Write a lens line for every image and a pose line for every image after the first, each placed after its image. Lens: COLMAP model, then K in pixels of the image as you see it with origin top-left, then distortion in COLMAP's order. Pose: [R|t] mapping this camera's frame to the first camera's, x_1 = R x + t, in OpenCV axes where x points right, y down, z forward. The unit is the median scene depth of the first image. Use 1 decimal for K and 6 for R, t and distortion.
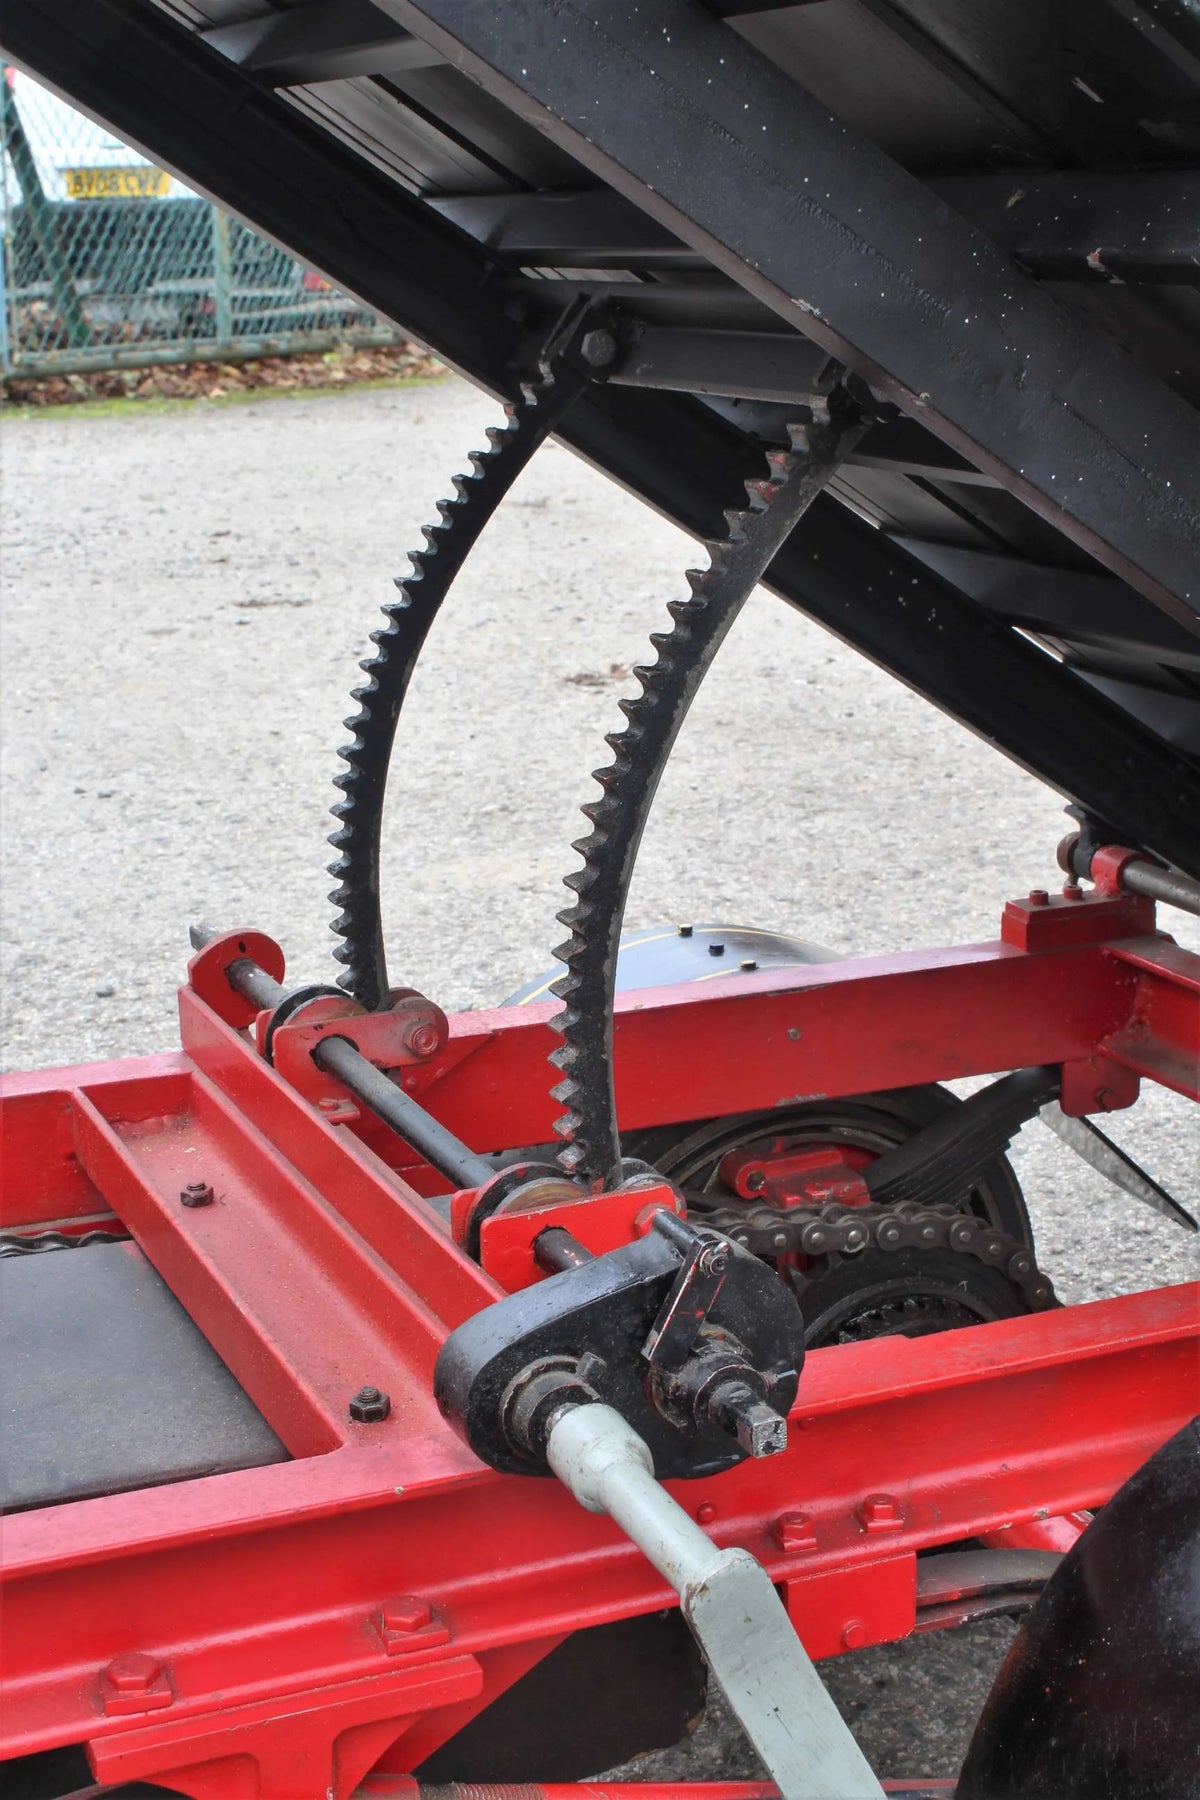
lens RADIAL K [[2793.5, 0, 600.0], [0, 2793.5, 900.0], [0, 0, 1]] dist [-0.013698, 0.060469]
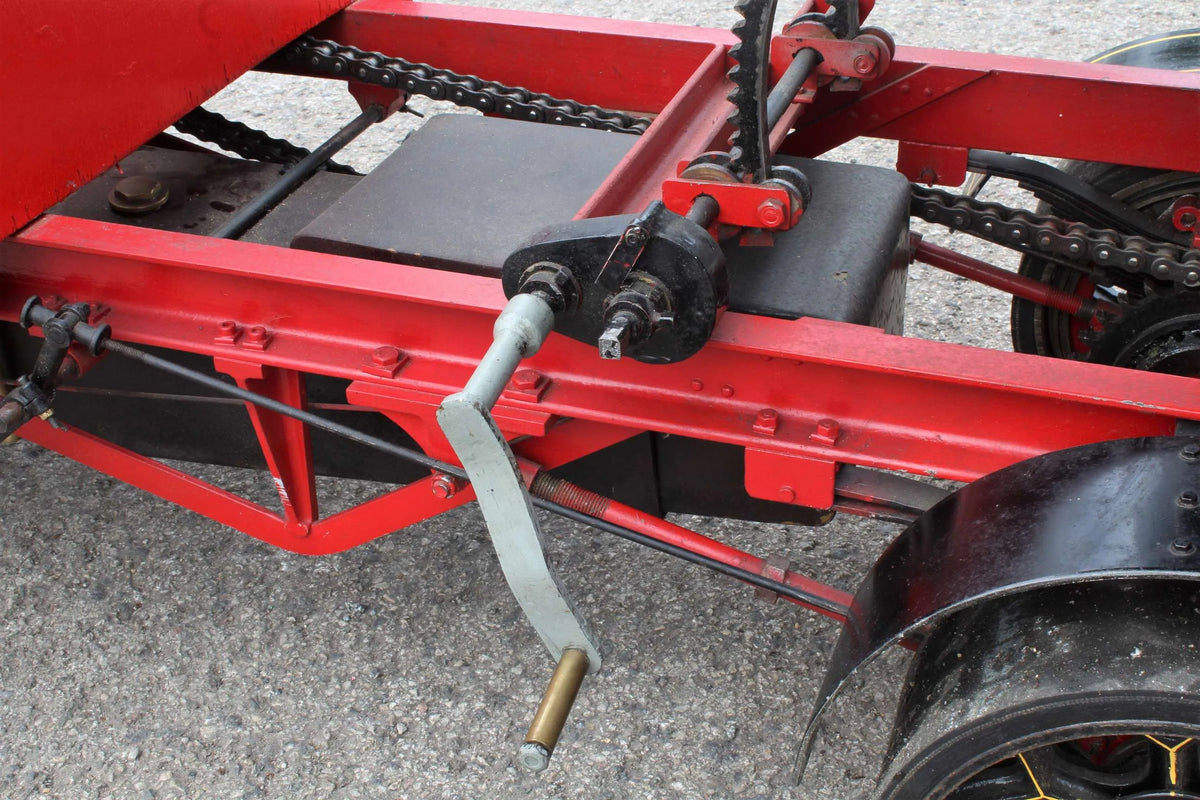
lens RADIAL K [[1711.3, 0, 600.0], [0, 1711.3, 400.0], [0, 0, 1]] dist [-0.036576, -0.015874]
pose [[0.721818, 0.349655, -0.597261, 0.578140], [-0.150306, 0.921592, 0.357876, -0.118774], [0.675564, -0.168550, 0.717777, 0.239442]]
